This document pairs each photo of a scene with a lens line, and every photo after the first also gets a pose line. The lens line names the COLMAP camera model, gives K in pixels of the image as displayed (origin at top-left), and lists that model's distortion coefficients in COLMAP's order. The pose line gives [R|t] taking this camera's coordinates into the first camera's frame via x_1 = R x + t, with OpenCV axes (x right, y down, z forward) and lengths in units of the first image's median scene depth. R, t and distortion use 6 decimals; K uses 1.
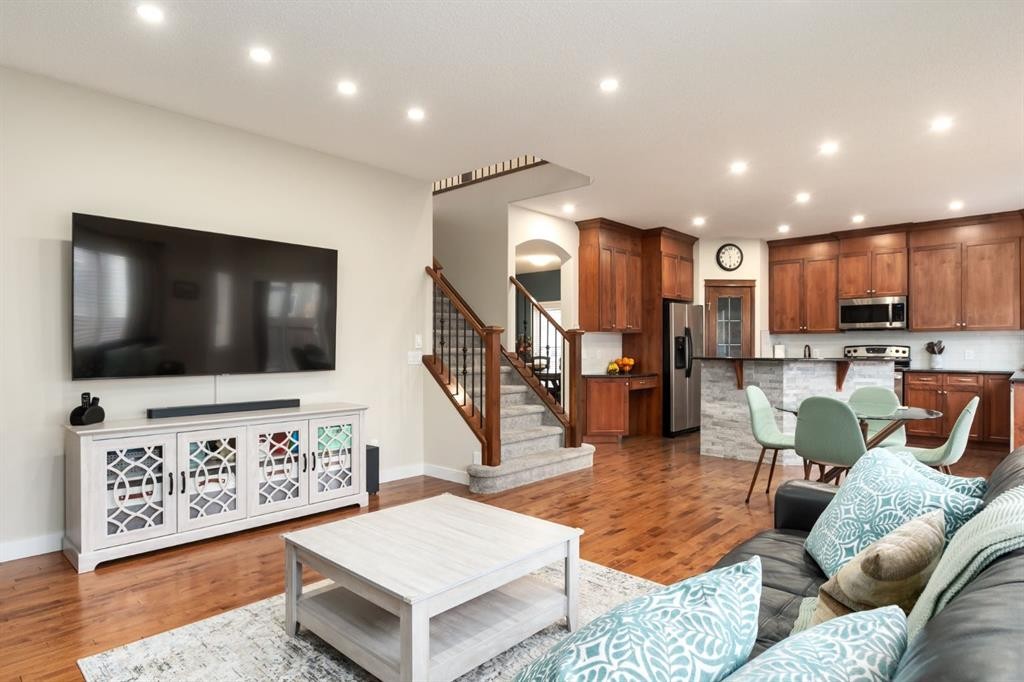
lens RADIAL K [[550.1, 0, 529.1], [0, 550.1, 350.5], [0, 0, 1]] dist [-0.000810, -0.002289]
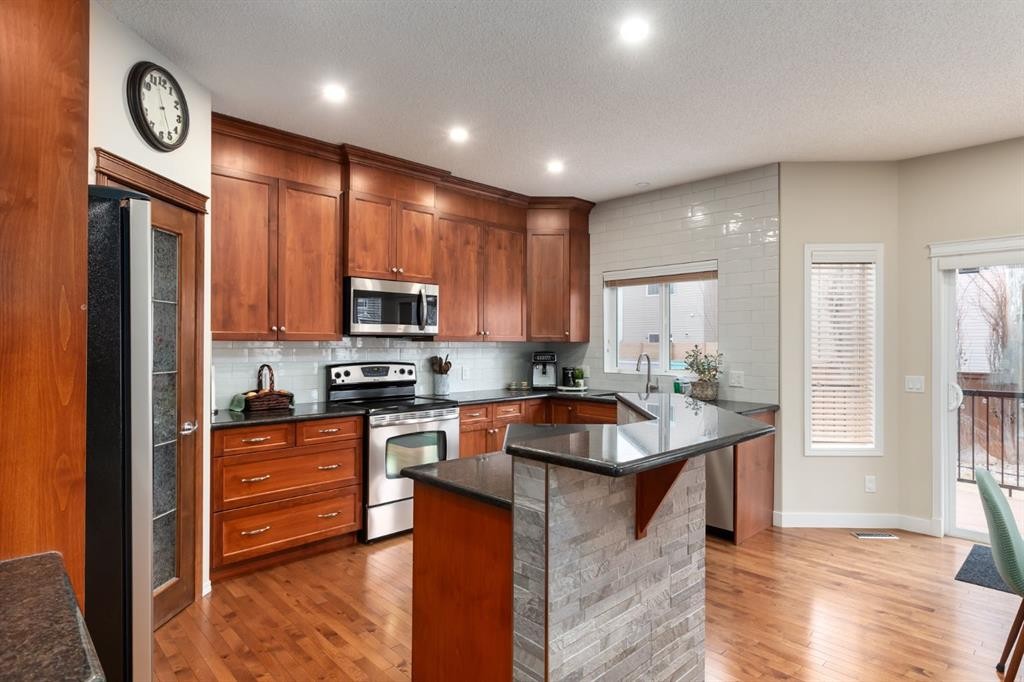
lens RADIAL K [[550.1, 0, 515.2], [0, 550.1, 337.8], [0, 0, 1]] dist [-0.000810, -0.002289]
pose [[0.069740, 0.009560, 0.997519, 0.059849], [0.002072, 0.999951, -0.009728, -0.032268], [-0.997563, 0.002745, 0.069716, 0.872946]]
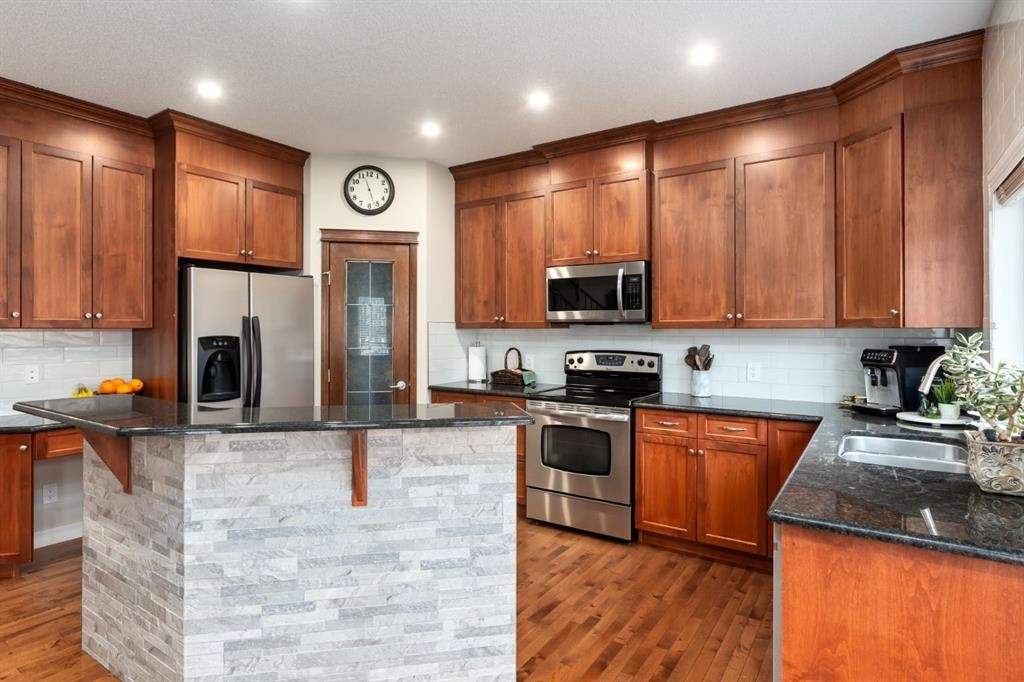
lens RADIAL K [[550.1, 0, 495.4], [0, 550.1, 329.2], [0, 0, 1]] dist [-0.000810, -0.002289]
pose [[0.991129, 0.001470, 0.132892, 0.475791], [-0.000679, 0.999982, -0.005991, -0.030301], [-0.132899, 0.005848, 0.991112, 0.497658]]
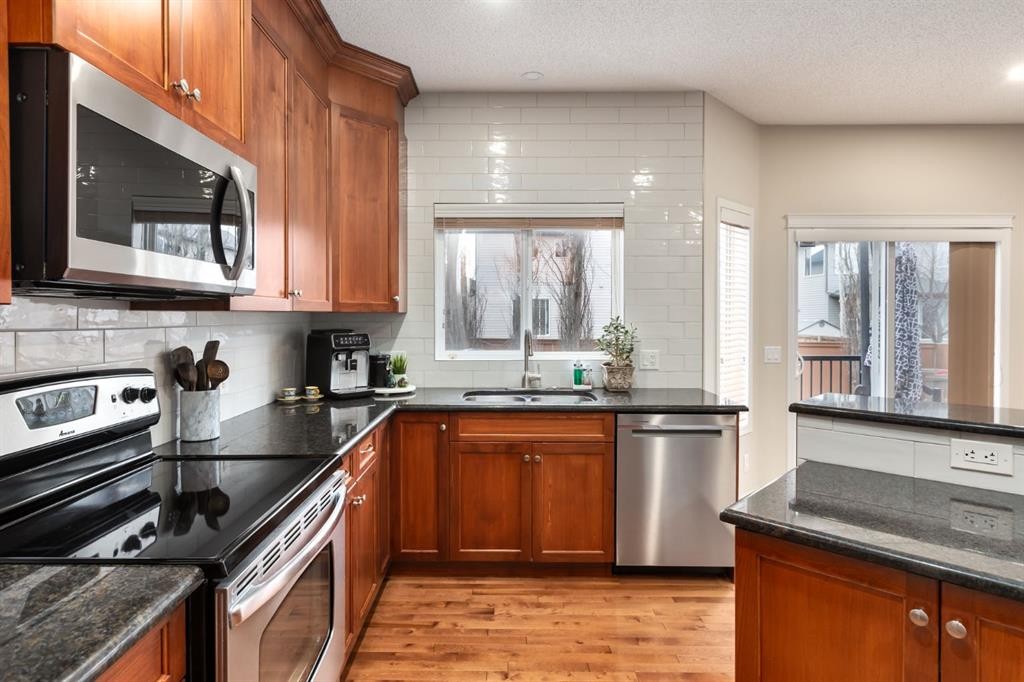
lens RADIAL K [[550.1, 0, 493.6], [0, 550.1, 321.3], [0, 0, 1]] dist [-0.000810, -0.002289]
pose [[-0.665705, -0.005402, 0.746195, 0.430623], [0.005138, 0.999917, 0.011823, -0.031553], [-0.746197, 0.011705, -0.665622, 1.091751]]
